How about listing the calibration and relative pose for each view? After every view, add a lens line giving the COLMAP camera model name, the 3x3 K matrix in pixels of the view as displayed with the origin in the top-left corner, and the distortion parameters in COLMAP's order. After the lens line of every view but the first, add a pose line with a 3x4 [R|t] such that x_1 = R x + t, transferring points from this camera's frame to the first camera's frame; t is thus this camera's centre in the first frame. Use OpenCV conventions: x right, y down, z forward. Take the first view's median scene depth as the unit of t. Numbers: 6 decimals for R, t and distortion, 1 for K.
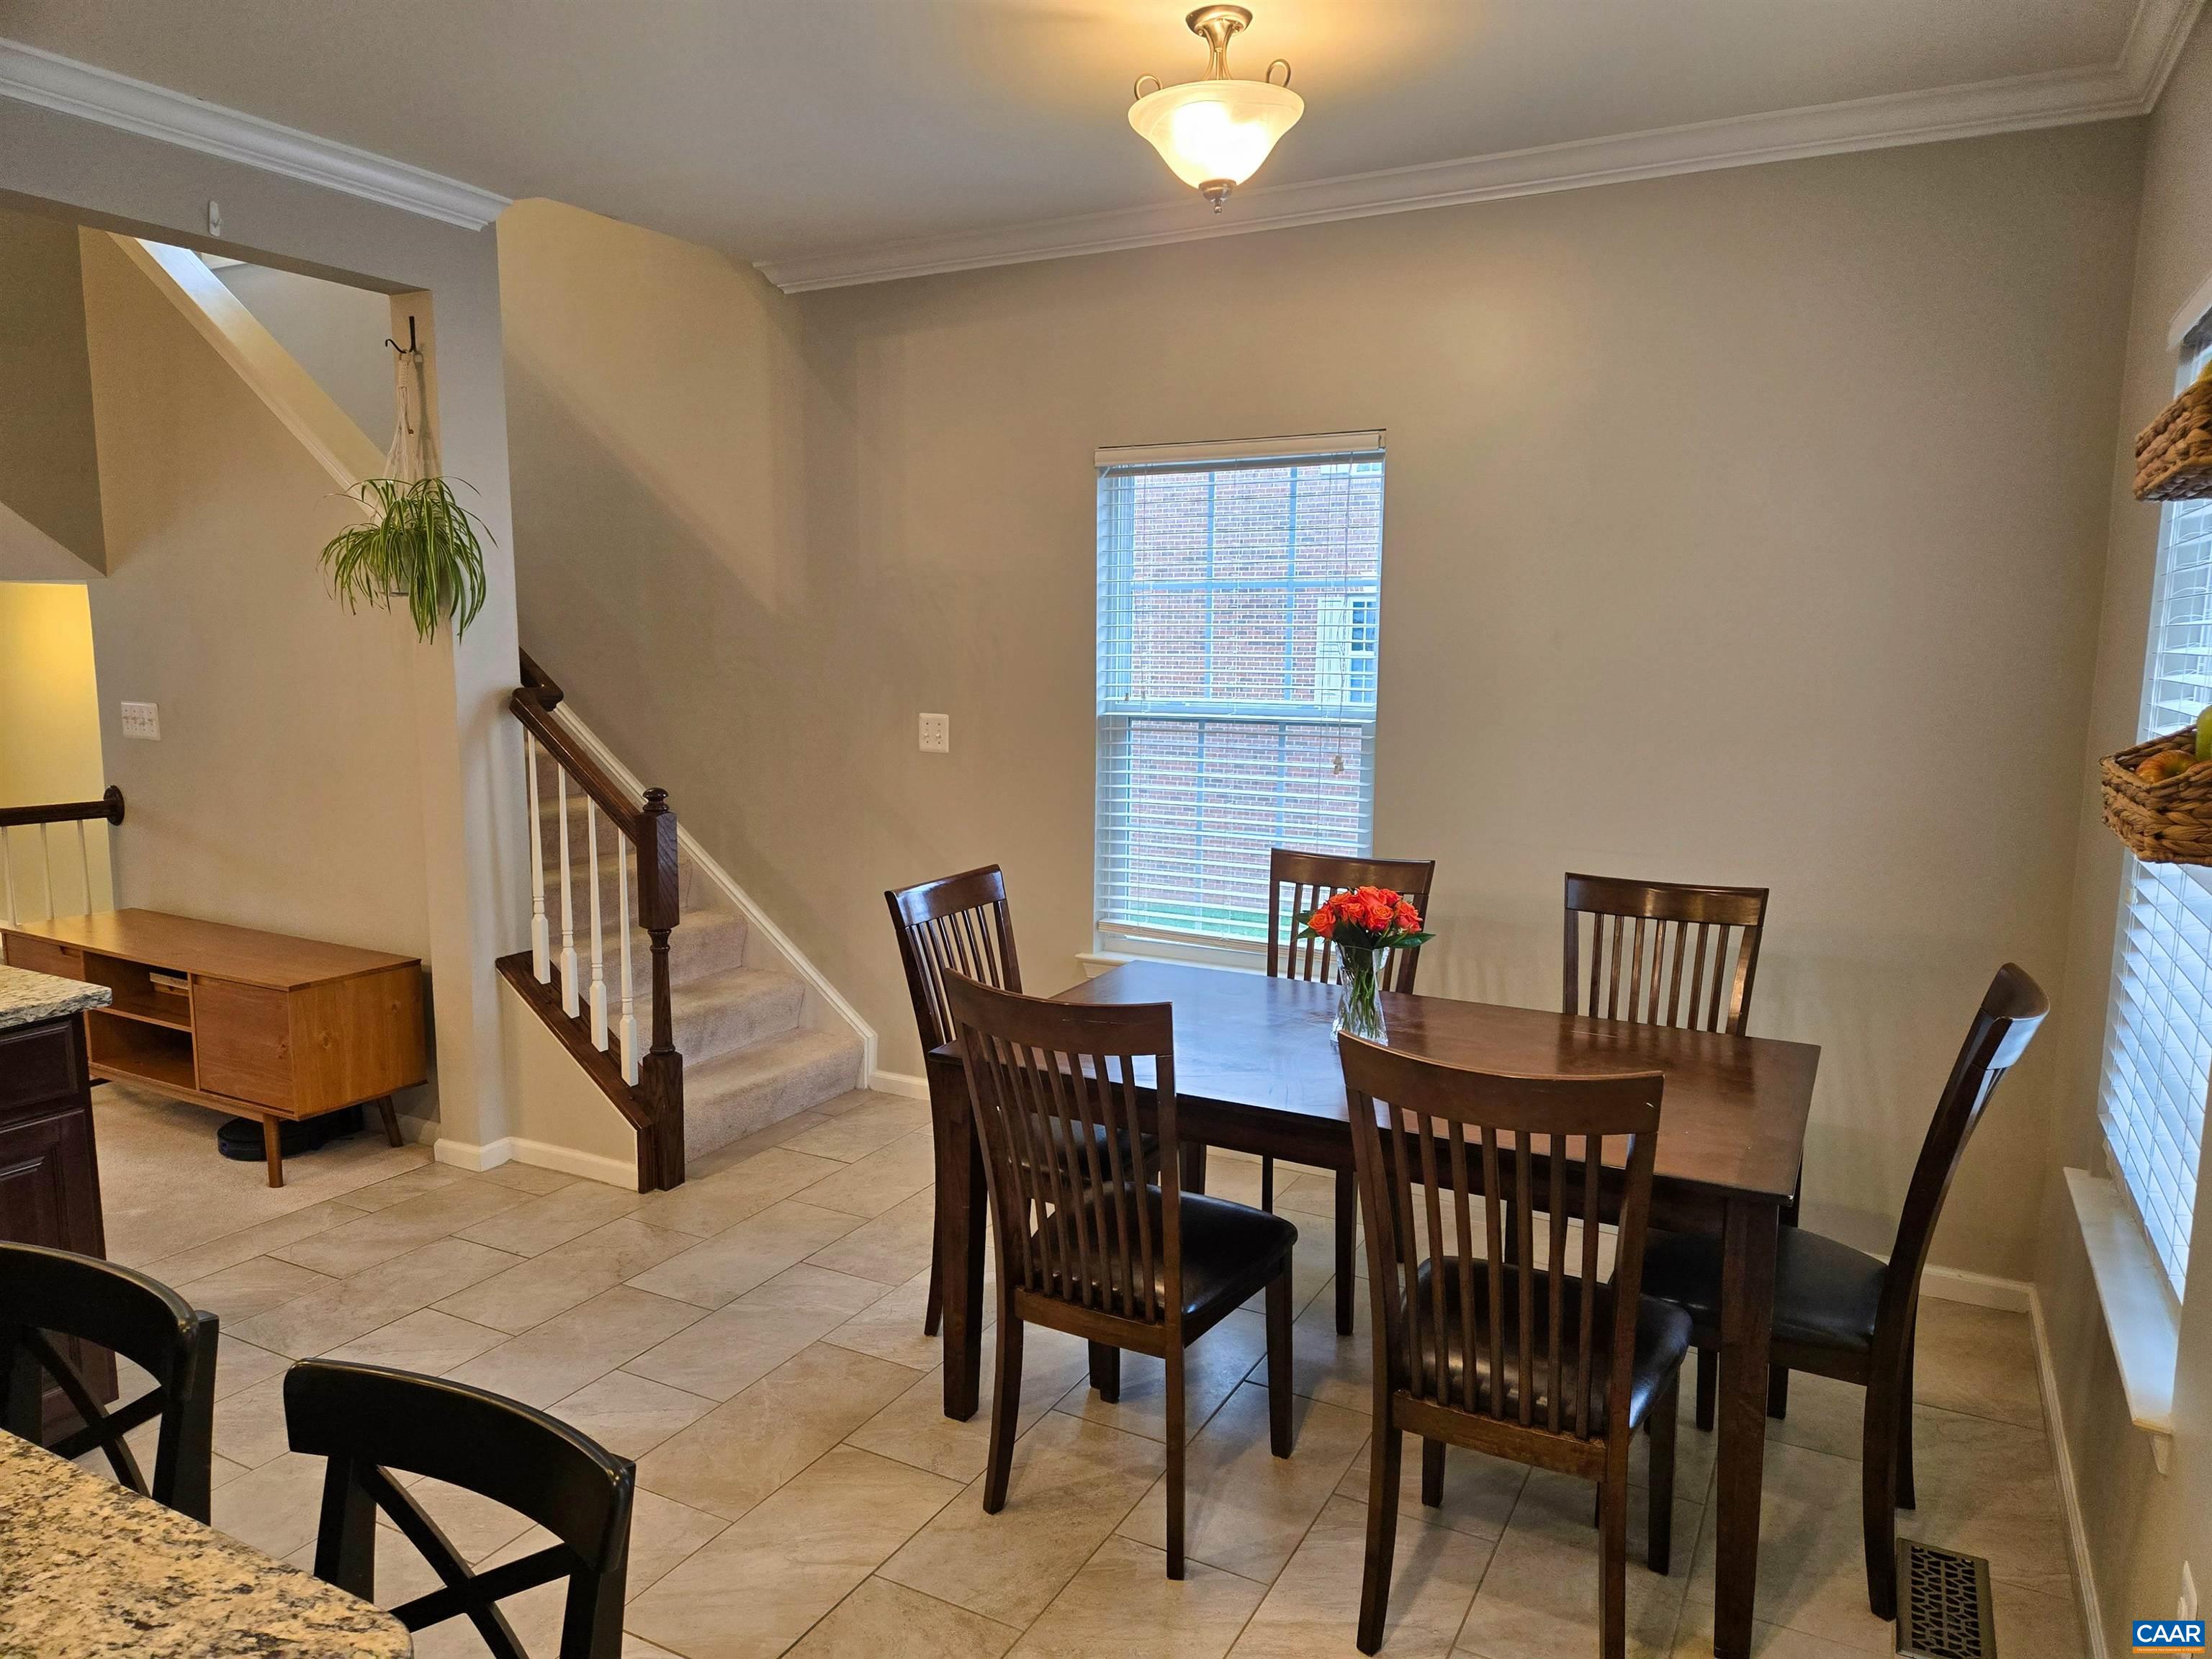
lens RADIAL K [[1463.1, 0, 1116.9], [0, 1463.1, 834.3], [0, 0, 1]] dist [0.044406, -0.019253]
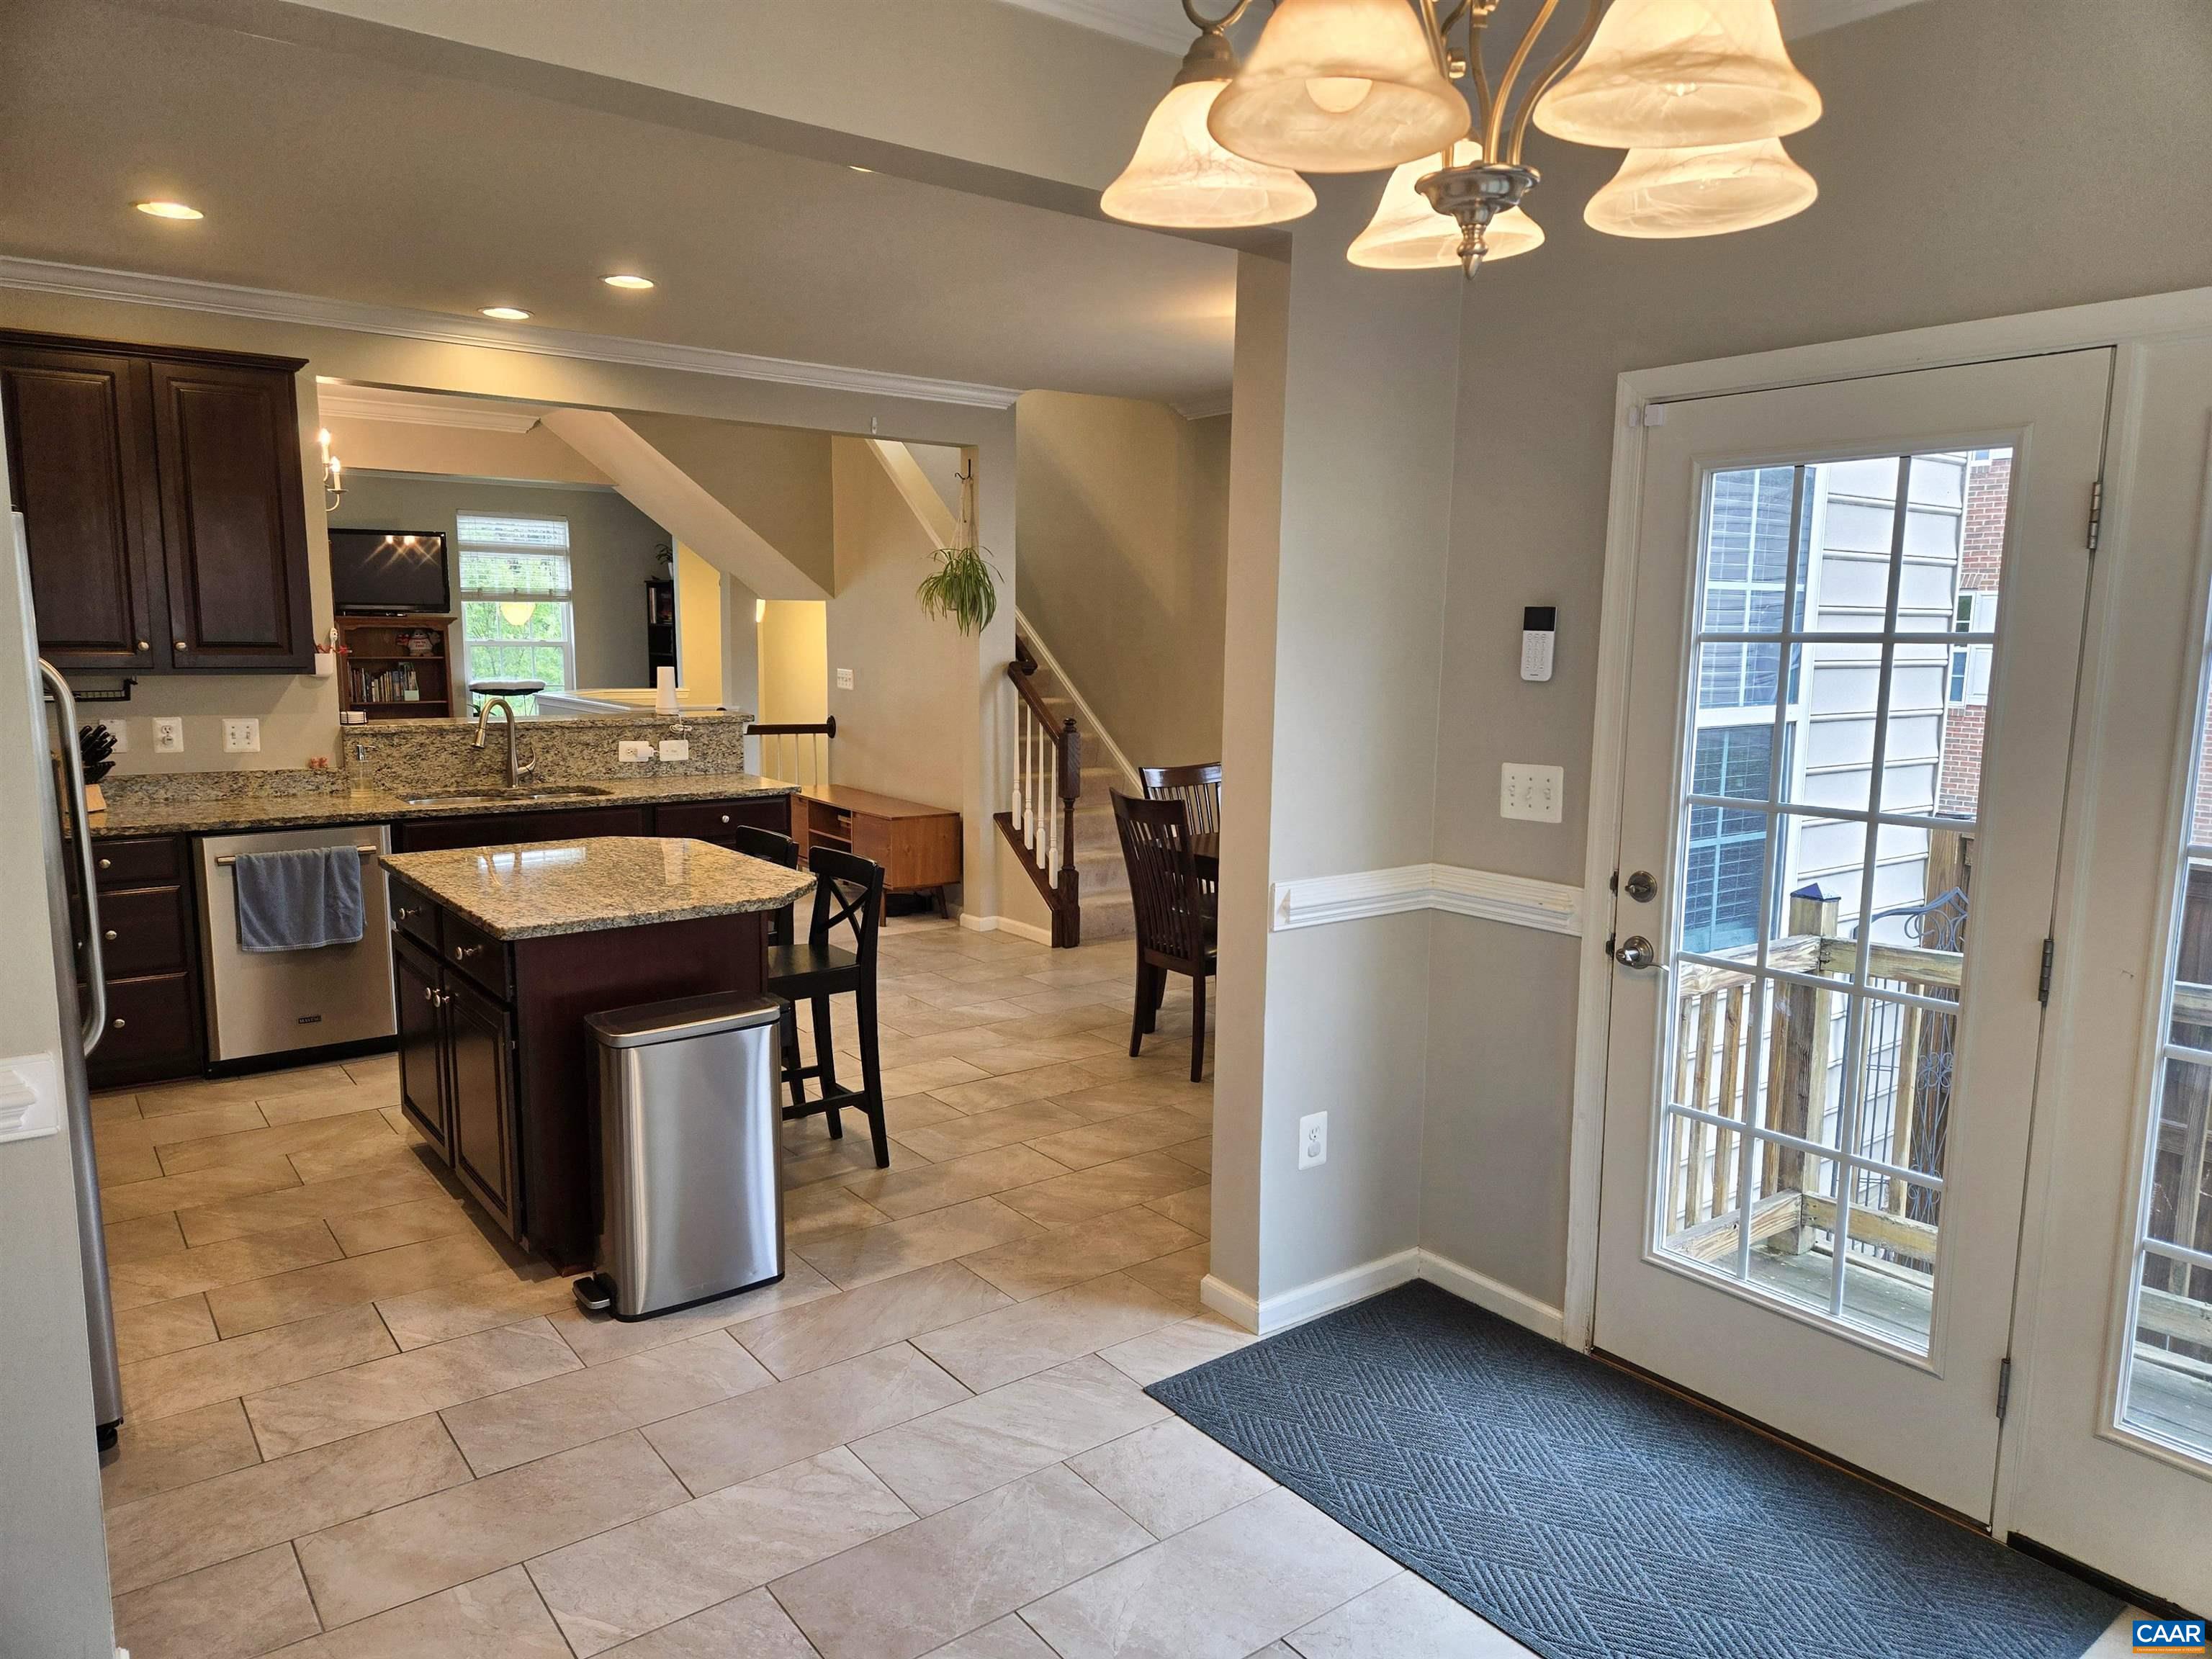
lens RADIAL K [[1463.1, 0, 1103.8], [0, 1463.1, 827.2], [0, 0, 1]] dist [0.044406, -0.019253]
pose [[0.904037, 0.061827, -0.422960, 0.451141], [-0.062379, 0.997974, 0.012552, 0.070693], [0.422879, 0.015037, 0.906061, -0.549392]]
